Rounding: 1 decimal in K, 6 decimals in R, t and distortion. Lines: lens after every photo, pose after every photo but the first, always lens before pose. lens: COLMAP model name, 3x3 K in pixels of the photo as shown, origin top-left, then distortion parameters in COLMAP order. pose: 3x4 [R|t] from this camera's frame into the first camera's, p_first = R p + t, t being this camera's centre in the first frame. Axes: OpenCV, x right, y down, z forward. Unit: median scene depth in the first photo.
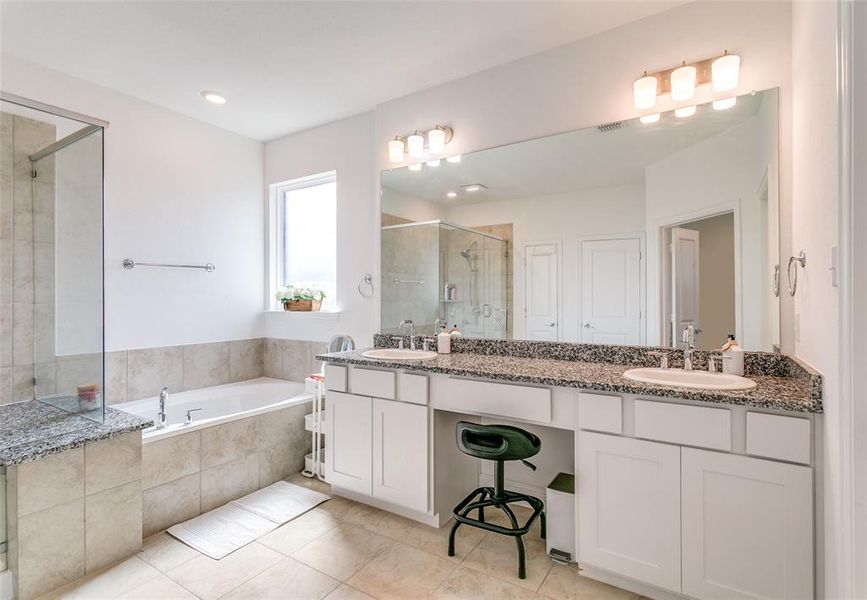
lens RADIAL K [[433.5, 0, 435.9], [0, 433.5, 295.0], [0, 0, 1]] dist [0.003107, 0.000518]
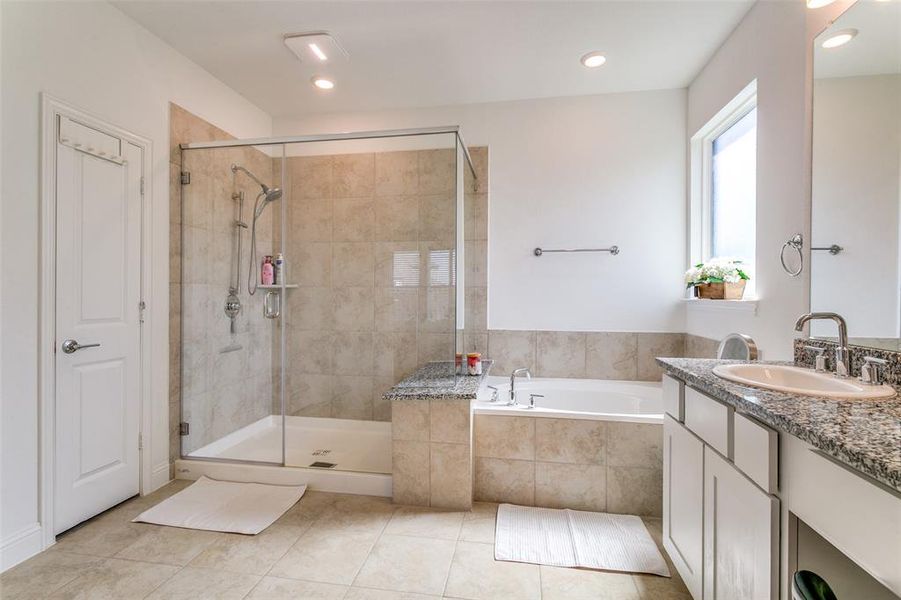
lens RADIAL K [[418.3, 0, 452.1], [0, 418.3, 297.1], [0, 0, 1]] dist [0.000067, 0.000213]
pose [[0.390203, 0.008268, -0.920692, 0.203711], [-0.000512, 0.999961, 0.008763, 0.036493], [0.920729, -0.002948, 0.390192, 0.432263]]
